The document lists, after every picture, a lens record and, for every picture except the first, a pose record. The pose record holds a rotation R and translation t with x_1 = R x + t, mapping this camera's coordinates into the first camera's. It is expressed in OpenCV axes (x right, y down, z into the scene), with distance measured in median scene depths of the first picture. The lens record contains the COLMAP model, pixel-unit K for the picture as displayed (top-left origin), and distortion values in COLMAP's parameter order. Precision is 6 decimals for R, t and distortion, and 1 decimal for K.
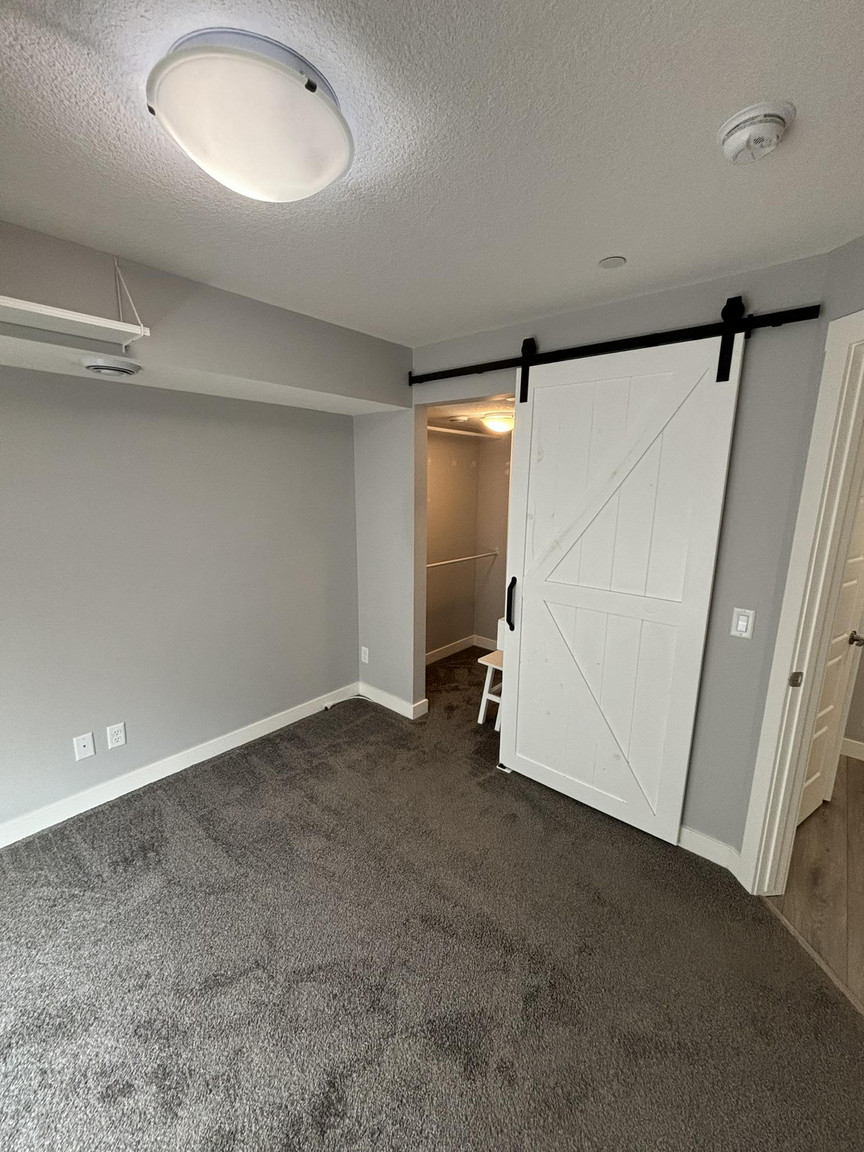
lens RADIAL K [[466.5, 0, 428.0], [0, 466.5, 577.7], [0, 0, 1]] dist [0.003279, 0.001697]
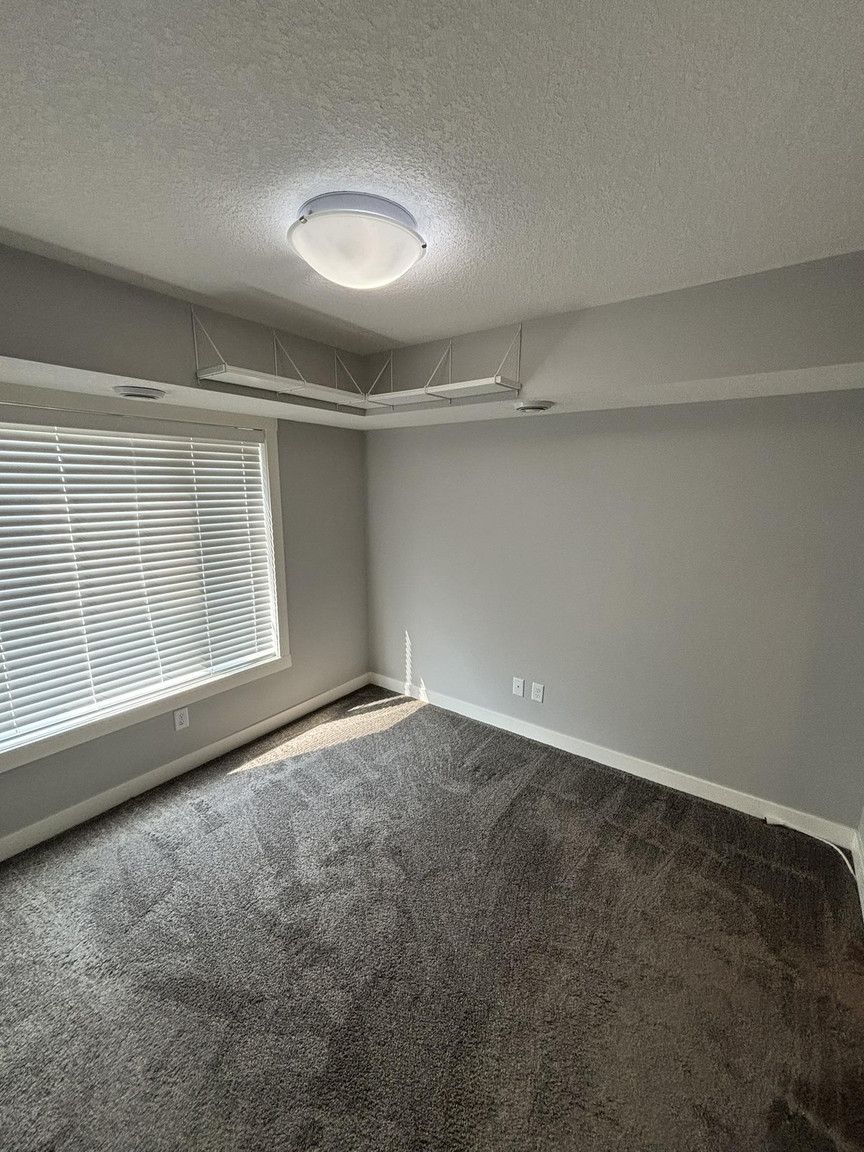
lens RADIAL K [[466.5, 0, 435.1], [0, 466.5, 577.4], [0, 0, 1]] dist [0.003279, 0.001697]
pose [[0.102895, 0.188748, -0.976620, 0.486224], [-0.211825, 0.963468, 0.163888, -0.112915], [0.971876, 0.190009, 0.139117, 0.493234]]
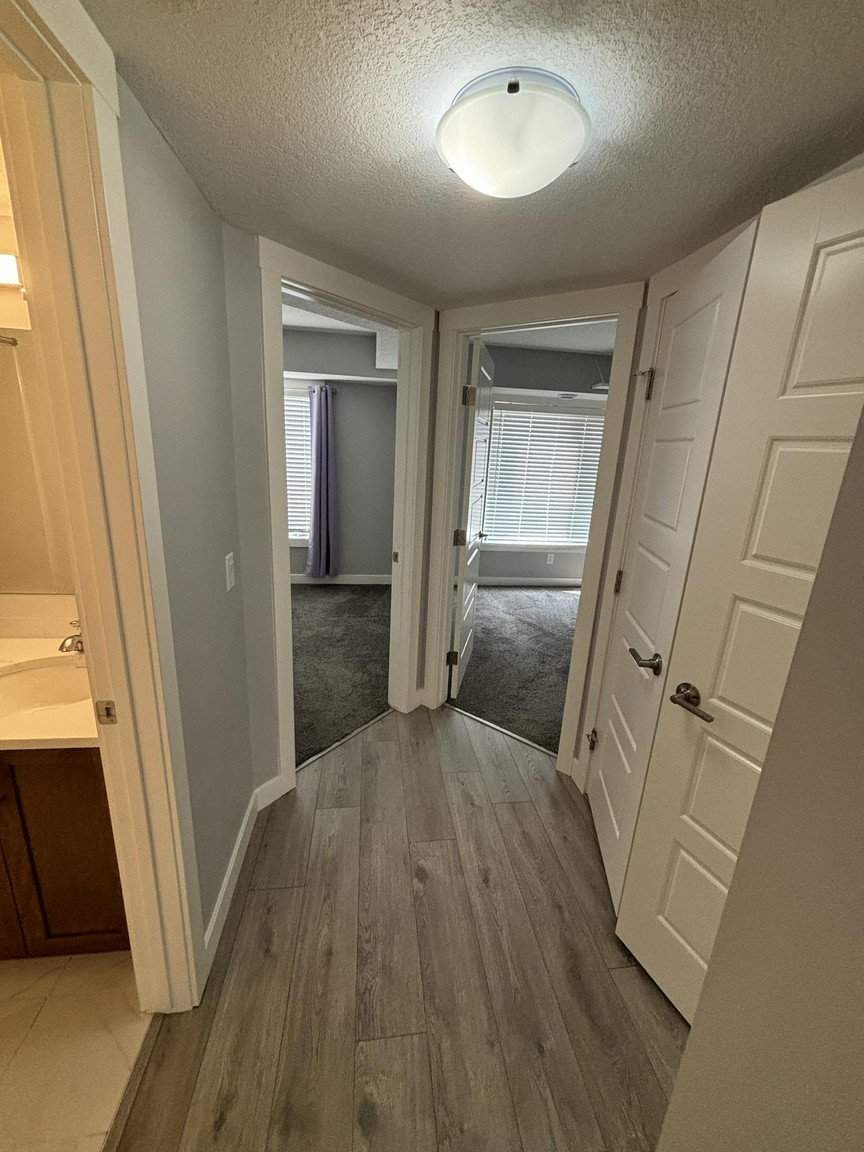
lens RADIAL K [[466.5, 0, 431.5], [0, 466.5, 575.4], [0, 0, 1]] dist [0.003279, 0.001697]
pose [[-0.653375, 0.161264, -0.739659, 1.433534], [-0.212648, 0.898614, 0.383762, -0.138320], [0.726555, 0.408028, -0.552839, 0.979101]]
